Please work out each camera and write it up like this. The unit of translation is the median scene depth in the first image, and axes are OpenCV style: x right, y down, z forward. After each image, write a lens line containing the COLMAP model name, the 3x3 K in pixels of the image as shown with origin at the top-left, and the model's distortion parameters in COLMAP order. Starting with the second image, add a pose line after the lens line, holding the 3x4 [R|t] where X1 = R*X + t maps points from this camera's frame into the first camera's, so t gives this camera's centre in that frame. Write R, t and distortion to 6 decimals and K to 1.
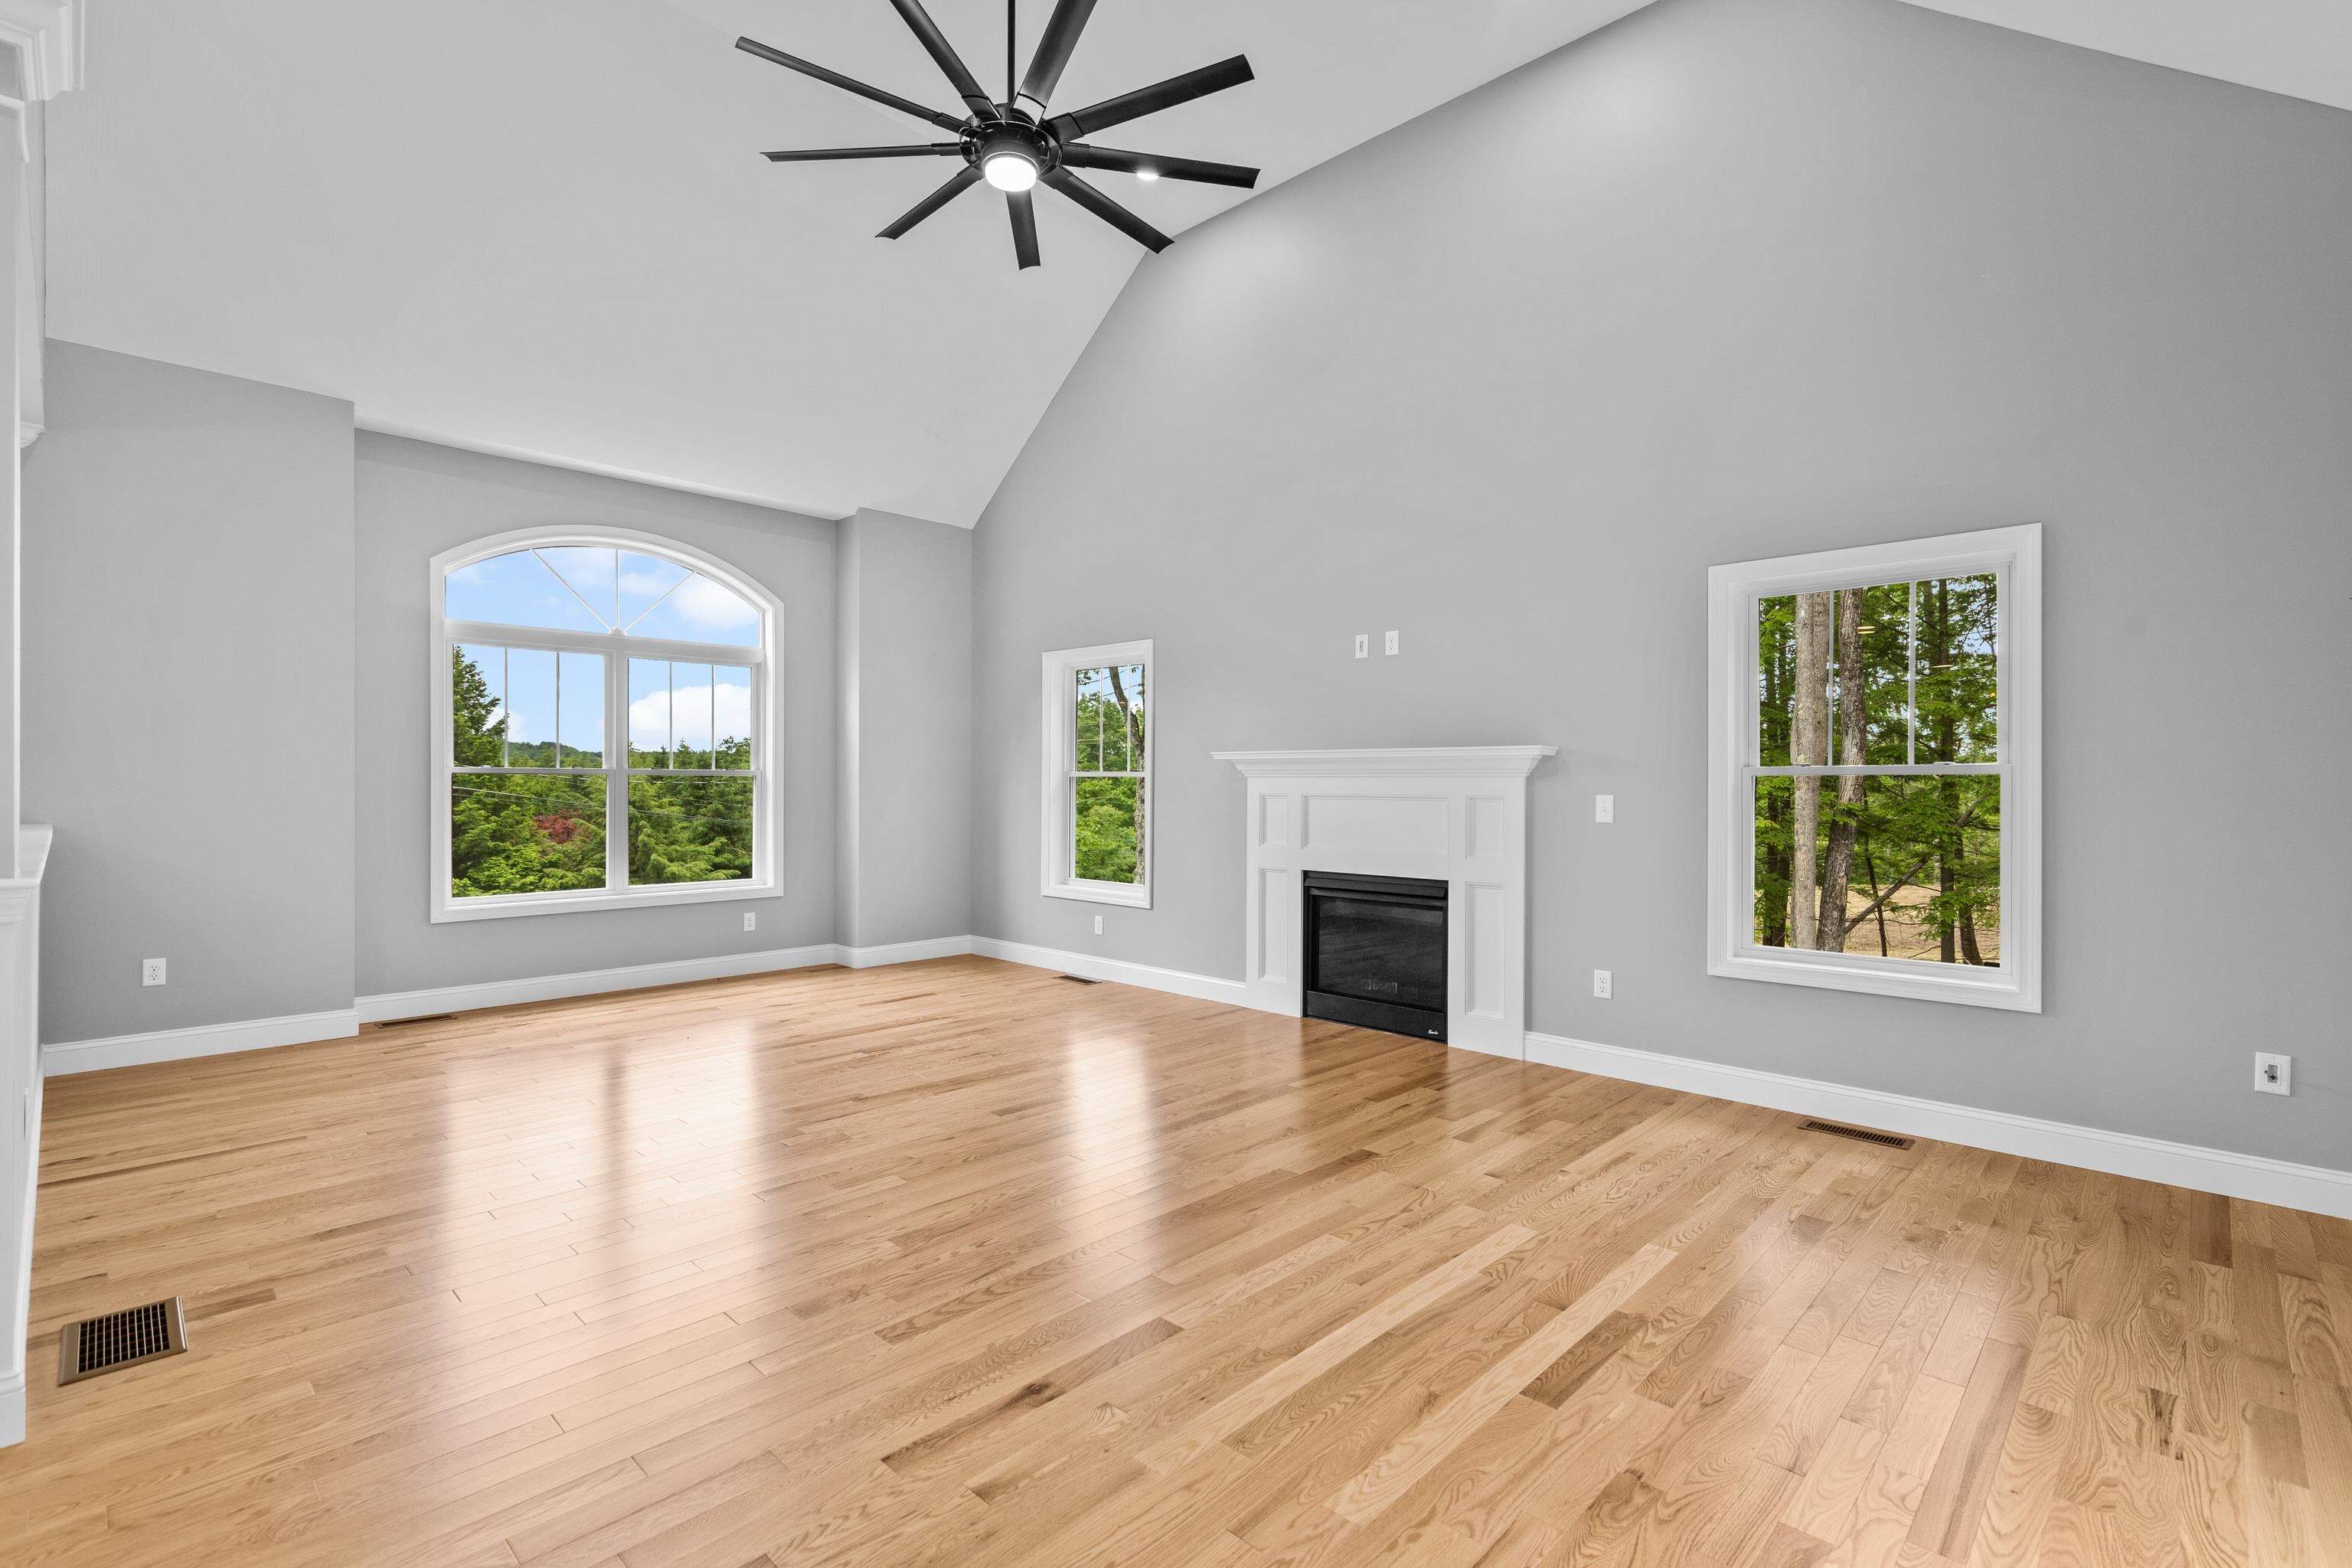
lens RADIAL K [[1069.3, 0, 1177.7], [0, 1069.3, 780.8], [0, 0, 1]] dist [-0.000621, -0.000532]
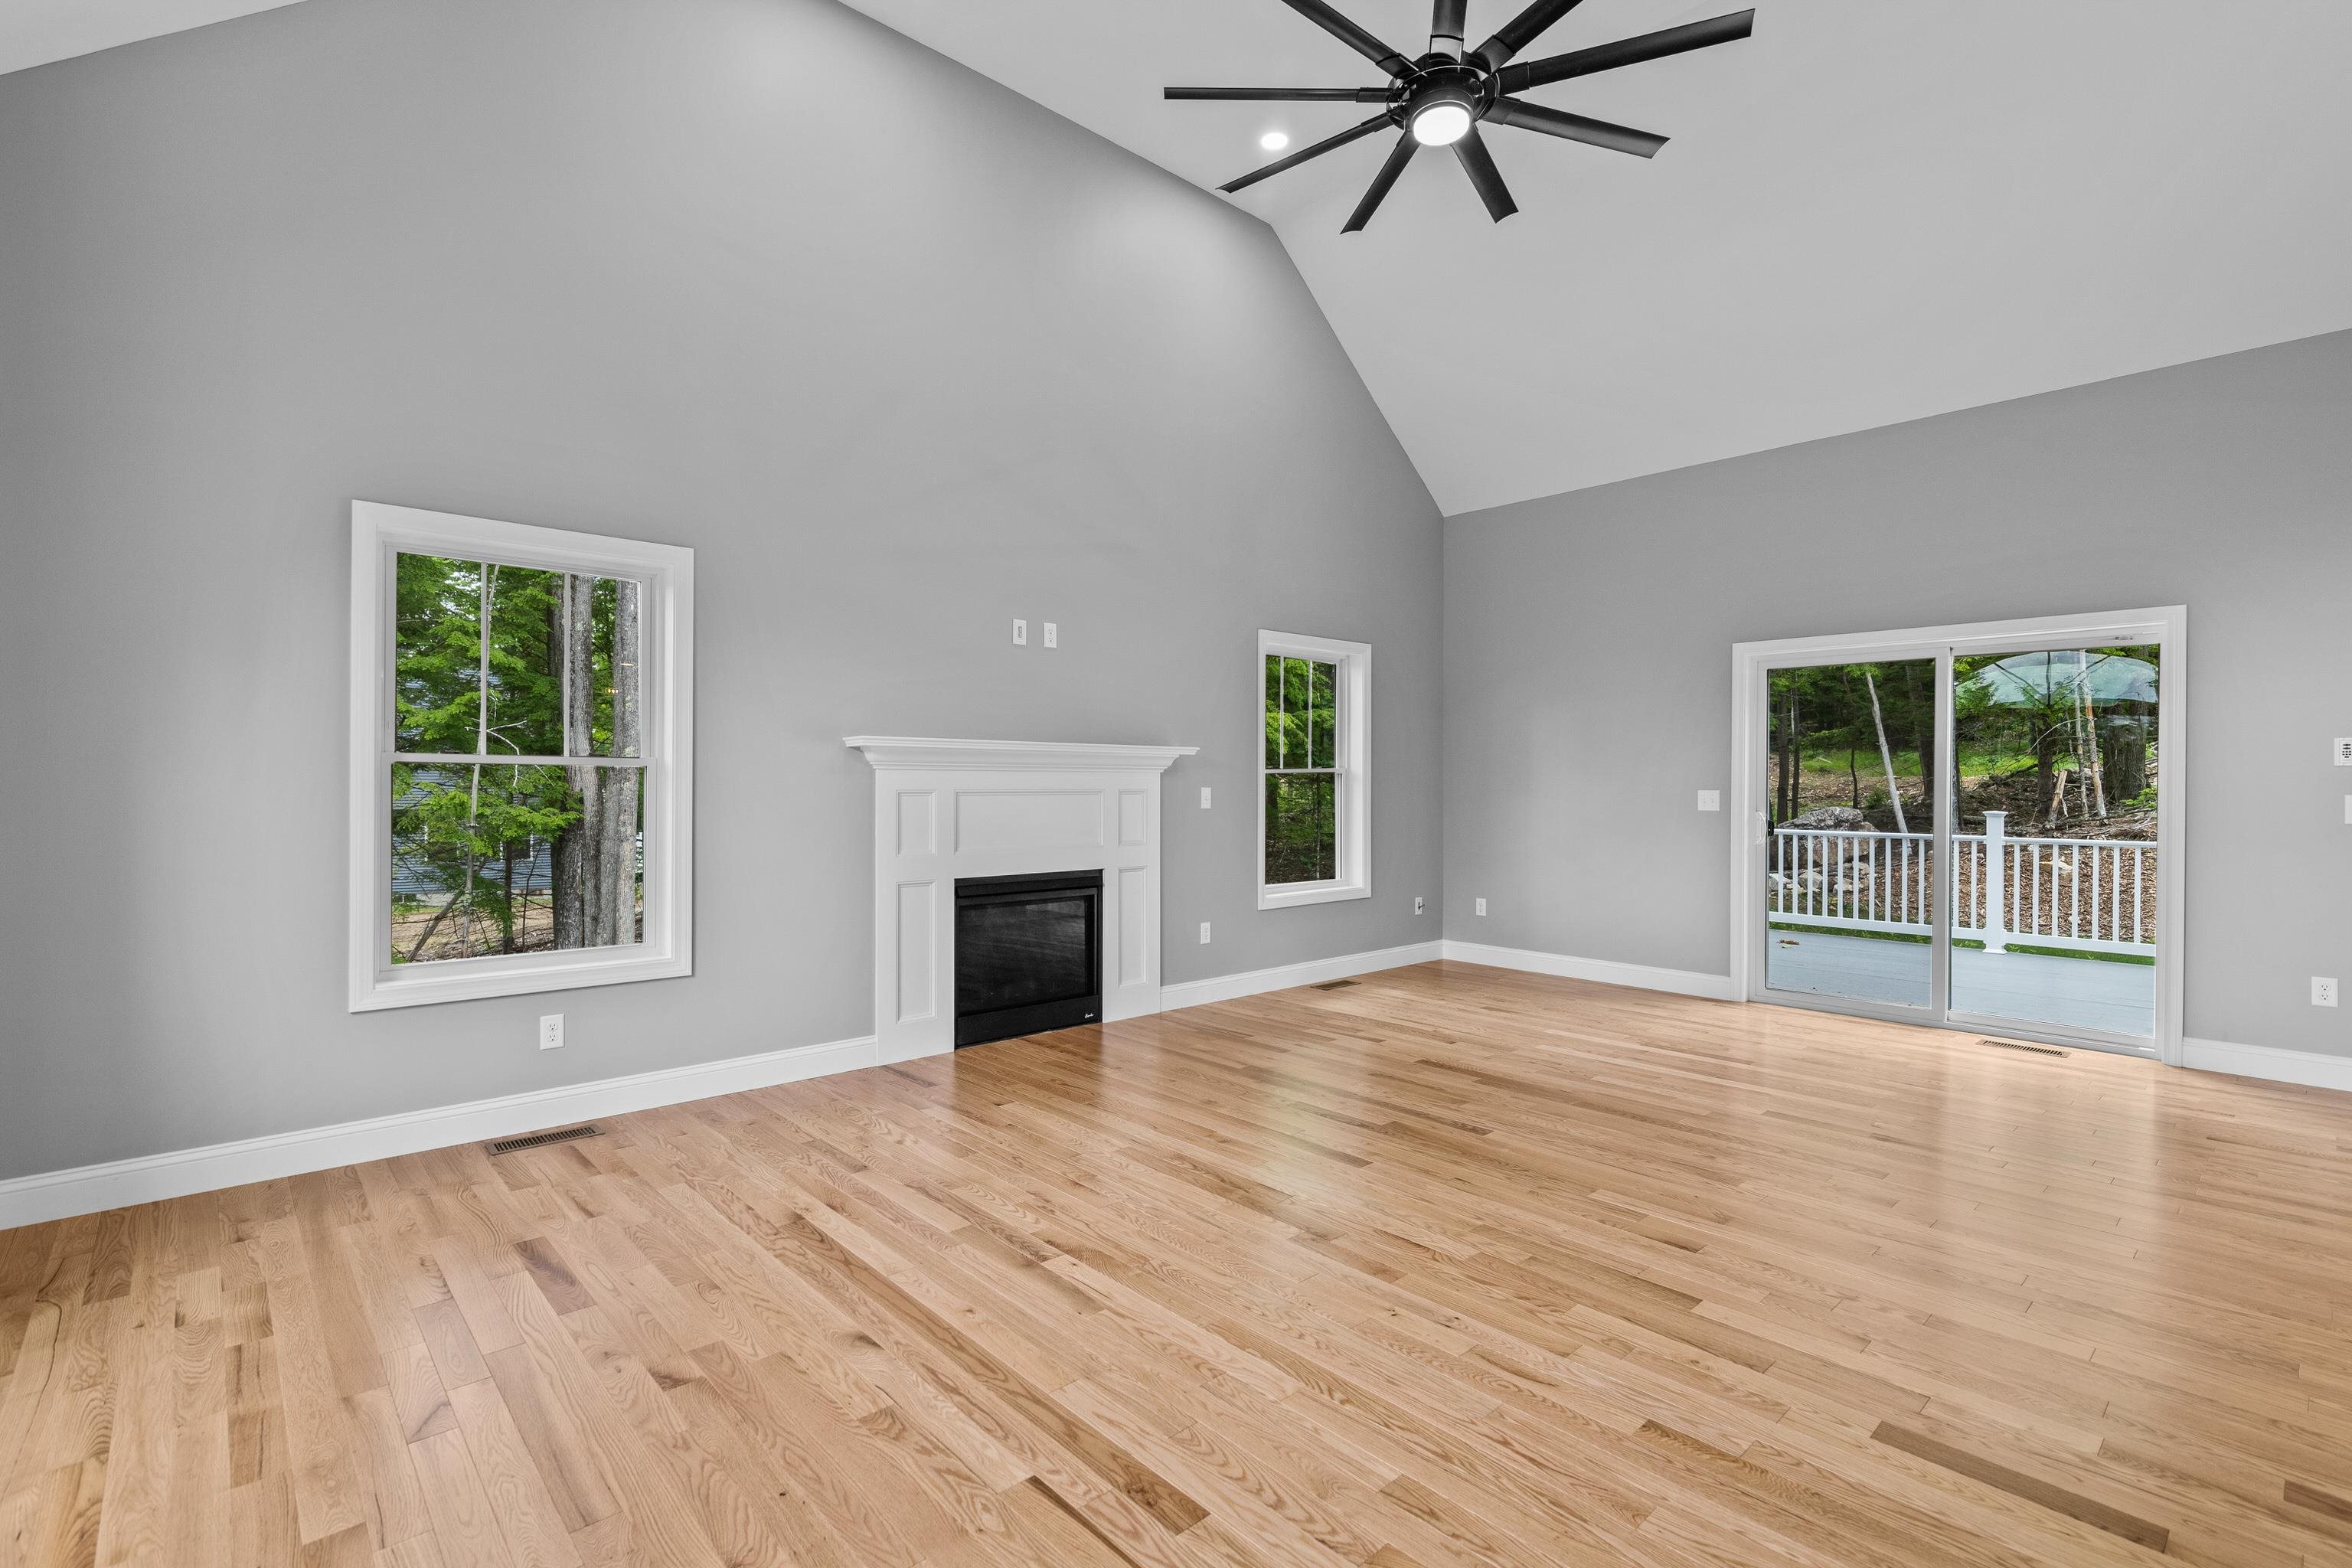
lens RADIAL K [[1069.3, 0, 1177.7], [0, 1069.3, 780.8], [0, 0, 1]] dist [-0.000621, -0.000532]
pose [[0.068738, -0.004250, 0.997626, -0.821951], [-0.006696, 0.999966, 0.004722, -0.000564], [-0.997612, -0.007004, 0.068707, 0.865719]]
